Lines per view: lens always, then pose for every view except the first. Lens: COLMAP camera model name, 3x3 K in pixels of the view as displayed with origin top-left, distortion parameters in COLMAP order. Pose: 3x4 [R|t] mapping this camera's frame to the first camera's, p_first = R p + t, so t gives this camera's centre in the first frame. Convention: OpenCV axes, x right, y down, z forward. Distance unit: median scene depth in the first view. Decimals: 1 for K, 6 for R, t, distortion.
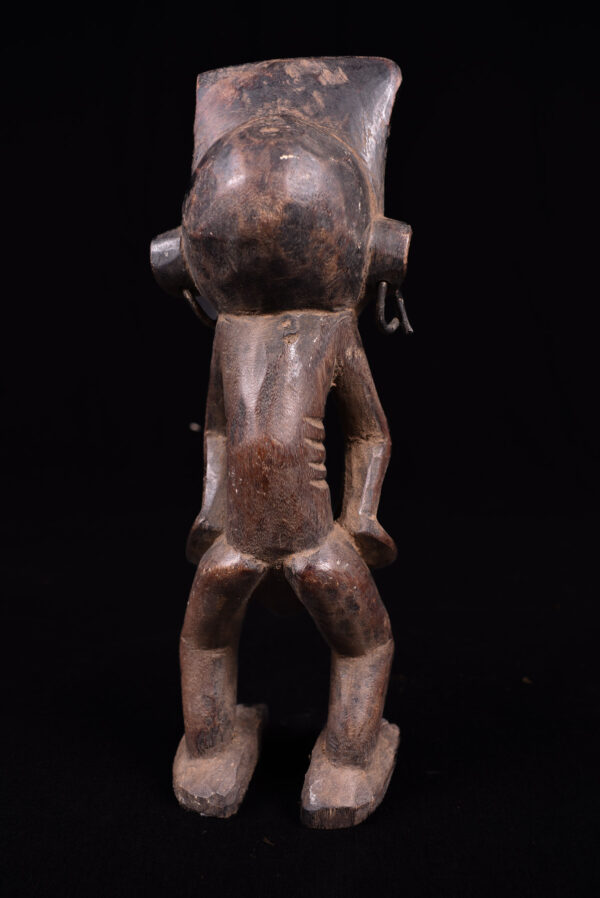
lens RADIAL K [[826.4, 0, 299.6], [0, 826.4, 450.4], [0, 0, 1]] dist [-0.081527, 0.000000]
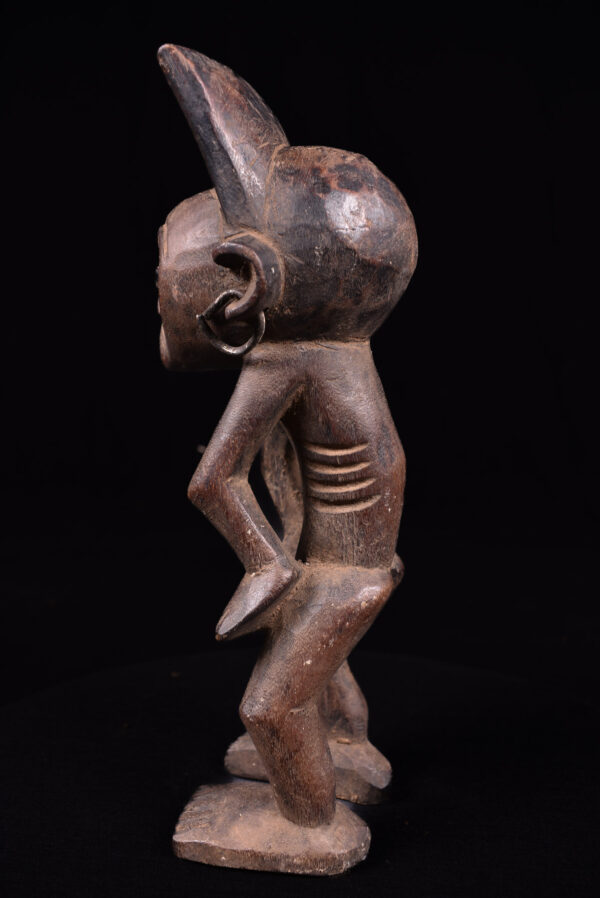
lens RADIAL K [[826.4, 0, 301.2], [0, 826.4, 448.6], [0, 0, 1]] dist [-0.081527, 0.000000]
pose [[0.143575, -0.124586, 0.981766, -1.119089], [0.158951, 0.982068, 0.101379, -0.152005], [-0.976791, 0.141497, 0.160804, 0.940457]]
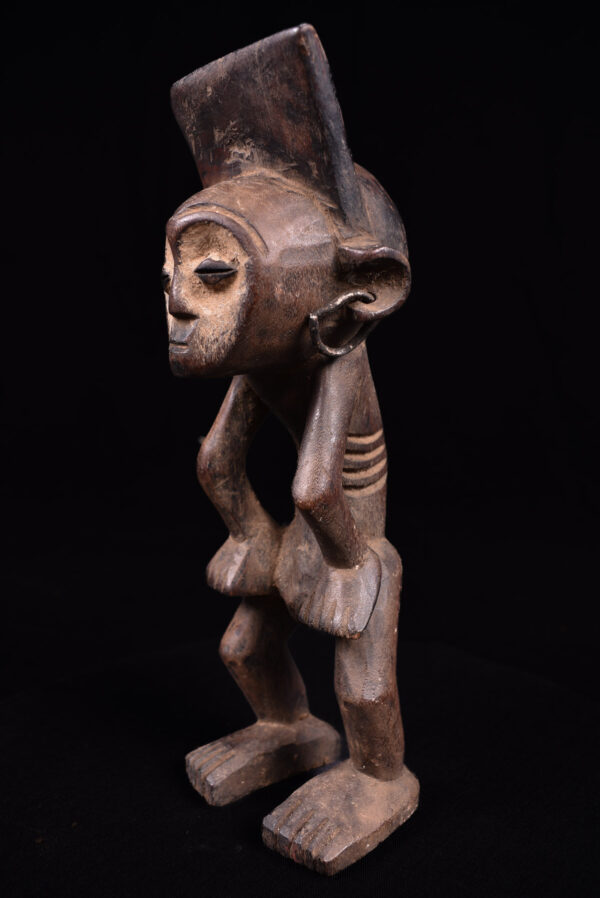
lens RADIAL K [[826.4, 0, 298.1], [0, 826.4, 449.3], [0, 0, 1]] dist [-0.081527, 0.000000]
pose [[-0.779753, -0.085726, 0.620190, -0.726019], [0.116298, 0.953509, 0.278019, -0.352725], [-0.615190, 0.288913, -0.733532, 1.970260]]
